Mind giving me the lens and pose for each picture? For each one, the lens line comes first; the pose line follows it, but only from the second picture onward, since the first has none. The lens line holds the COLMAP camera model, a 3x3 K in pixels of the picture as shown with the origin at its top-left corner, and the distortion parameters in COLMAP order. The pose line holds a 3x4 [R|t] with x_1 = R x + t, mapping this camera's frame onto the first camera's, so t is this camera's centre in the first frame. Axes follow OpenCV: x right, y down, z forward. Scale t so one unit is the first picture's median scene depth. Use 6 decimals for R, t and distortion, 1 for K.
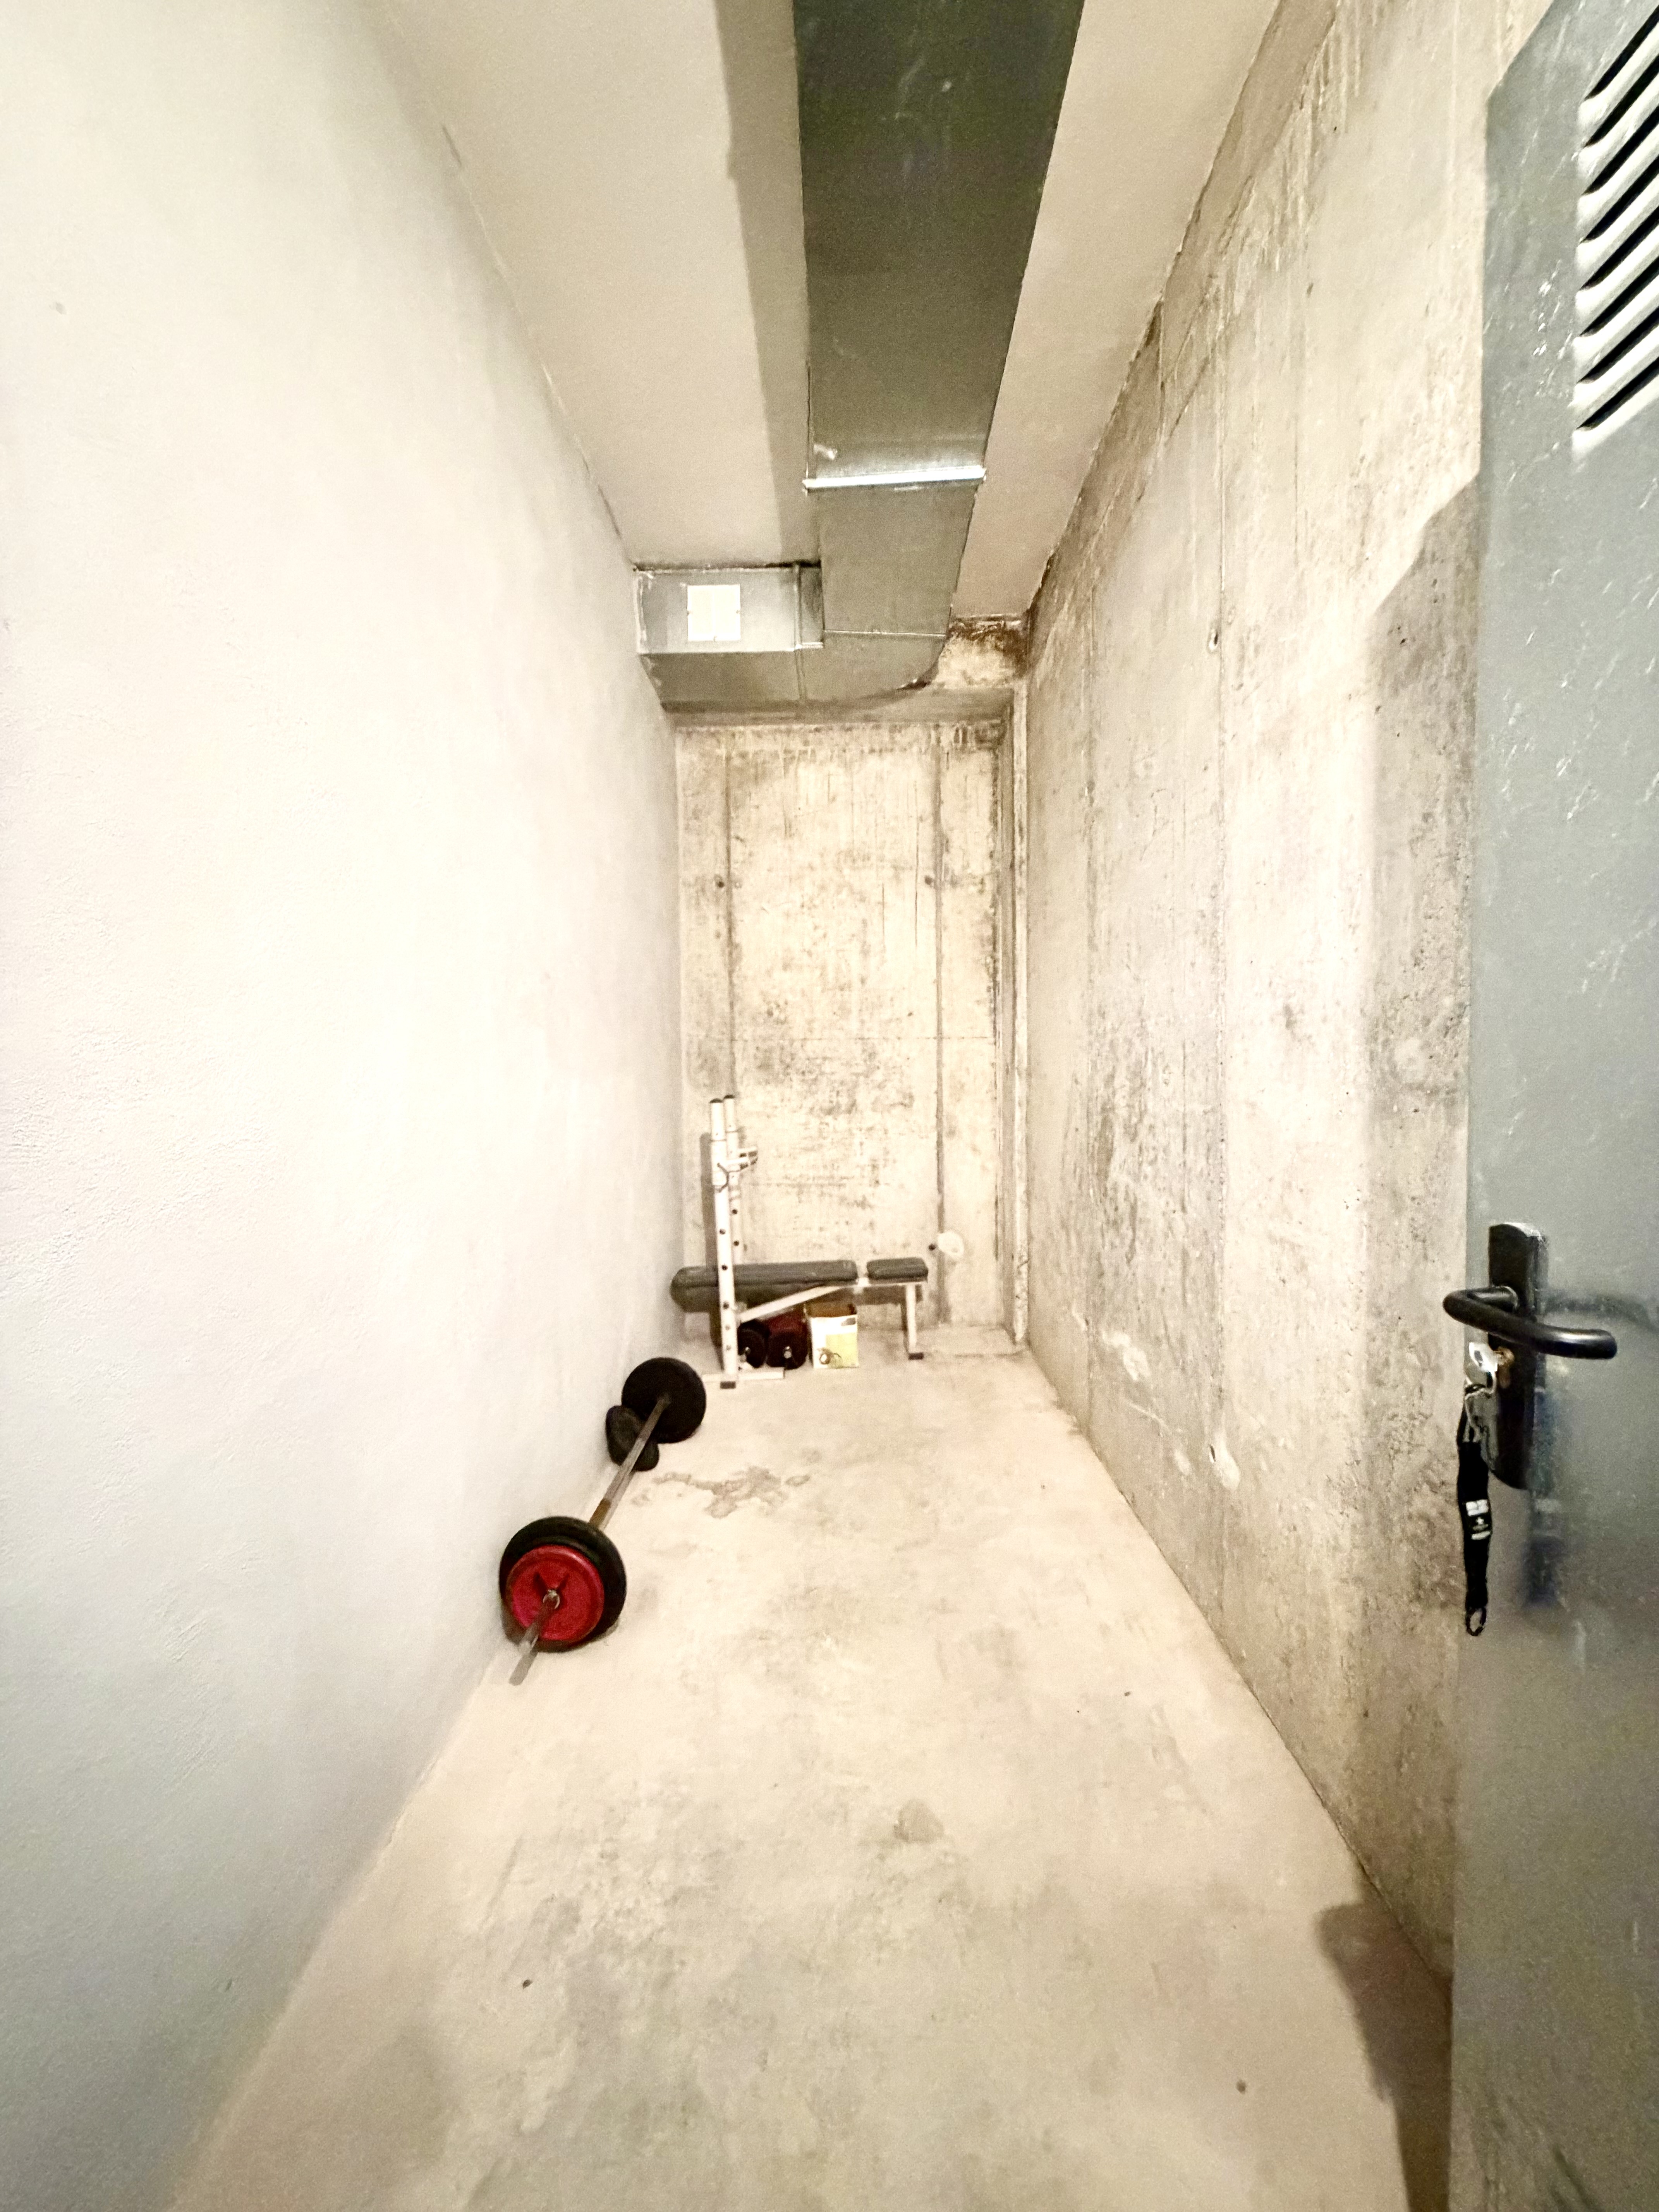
lens RADIAL K [[879.7, 0, 826.2], [0, 879.7, 1102.5], [0, 0, 1]] dist [0.000311, 0.000467]
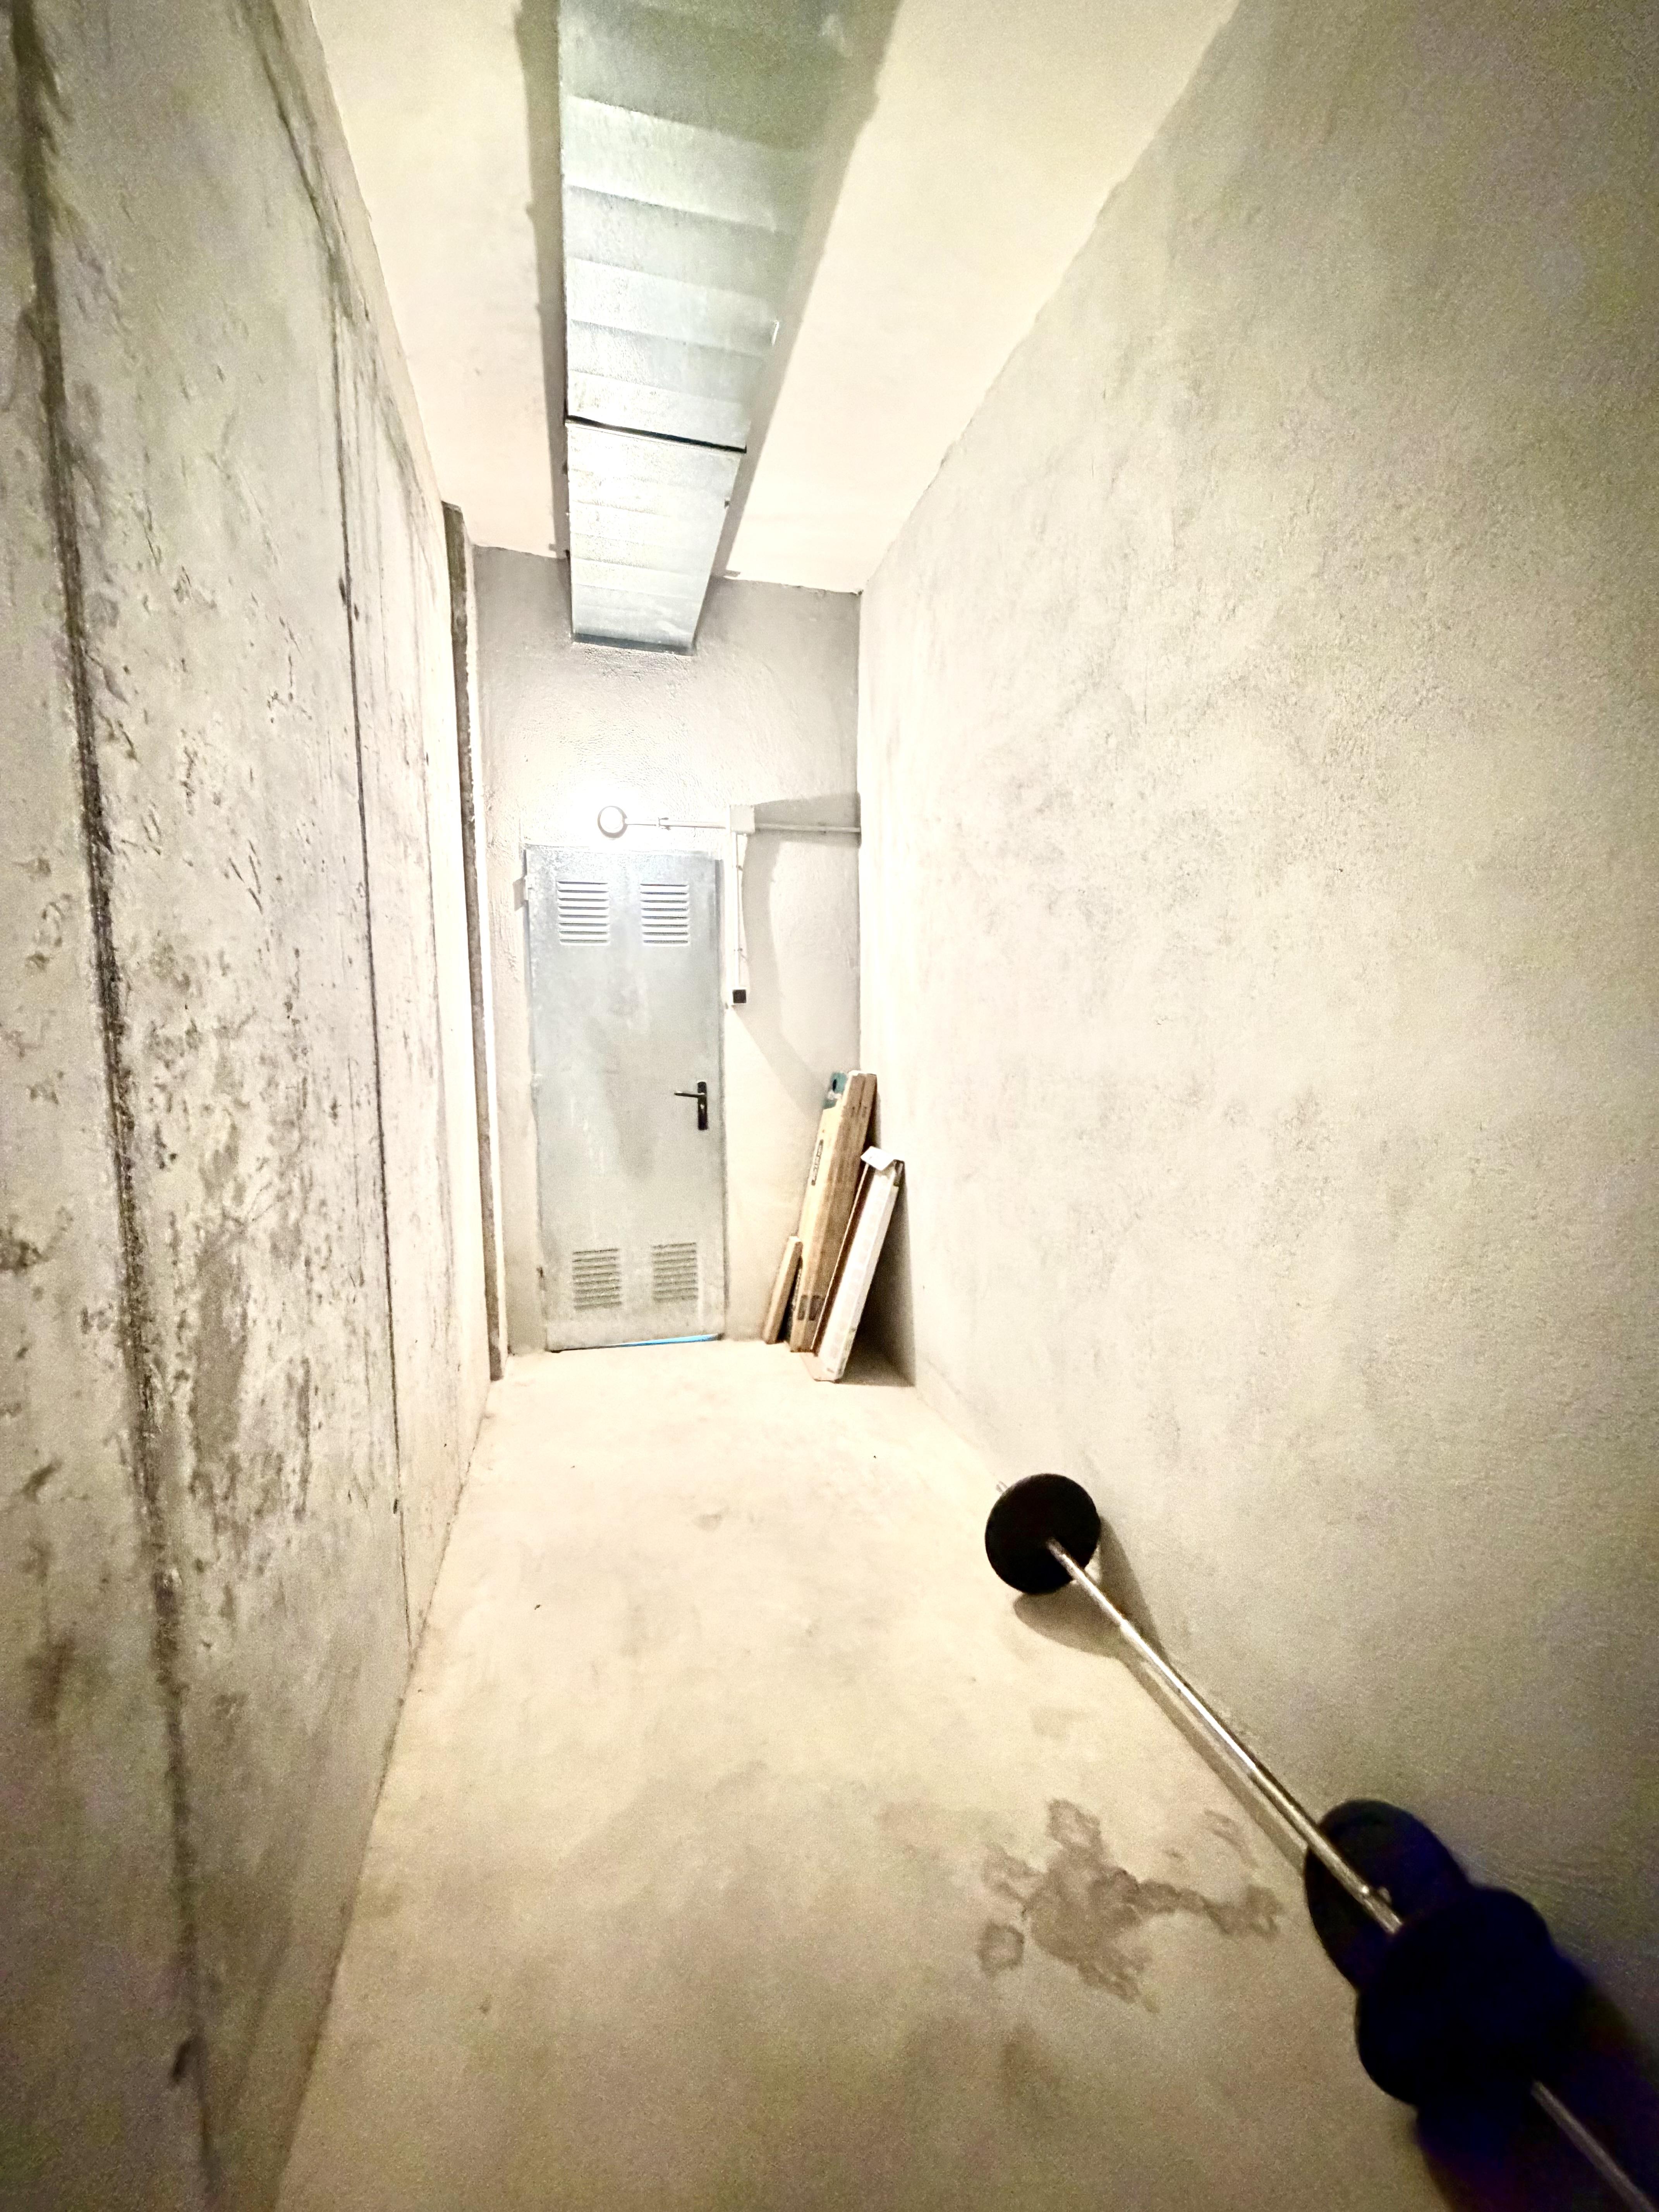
lens RADIAL K [[879.7, 0, 826.2], [0, 879.7, 1102.5], [0, 0, 1]] dist [0.000311, 0.000467]
pose [[-0.957226, 0.043269, -0.286089, 0.187927], [0.010293, 0.993222, 0.115779, -0.094416], [0.289160, 0.107882, -0.951182, 1.449847]]
